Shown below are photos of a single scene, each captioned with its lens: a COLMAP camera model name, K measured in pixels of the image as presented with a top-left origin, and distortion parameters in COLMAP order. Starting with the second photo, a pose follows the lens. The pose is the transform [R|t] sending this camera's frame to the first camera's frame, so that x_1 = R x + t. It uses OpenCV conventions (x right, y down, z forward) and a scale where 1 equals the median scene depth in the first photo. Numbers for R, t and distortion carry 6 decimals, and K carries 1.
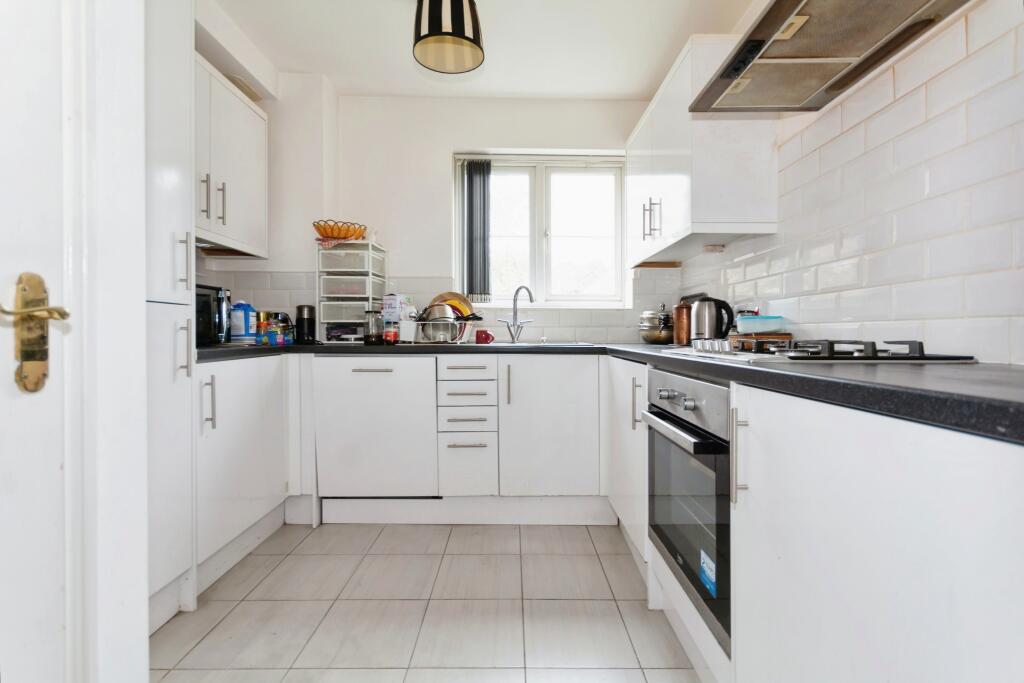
lens RADIAL K [[451.5, 0, 516.7], [0, 451.5, 335.8], [0, 0, 1]] dist [0.009539, 0.000596]
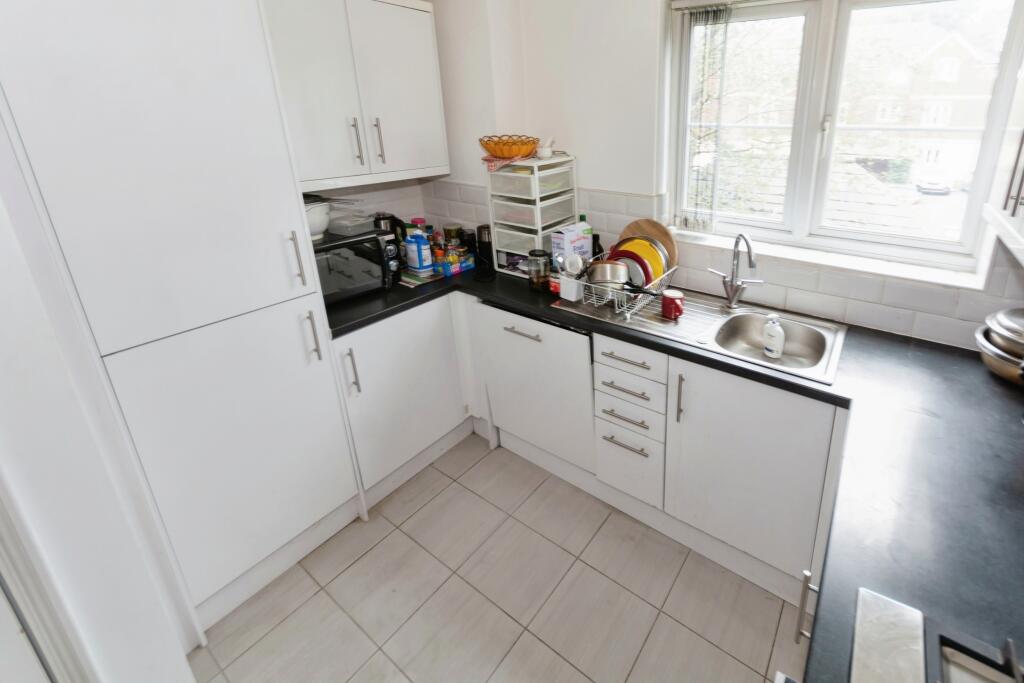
lens RADIAL K [[484.0, 0, 517.9], [0, 484.0, 279.6], [0, 0, 1]] dist [-0.002354, 0.000125]
pose [[0.800302, 0.168692, -0.575378, 0.176207], [0.010268, 0.955611, 0.294453, -0.281223], [0.599509, -0.241560, 0.763045, 0.317860]]
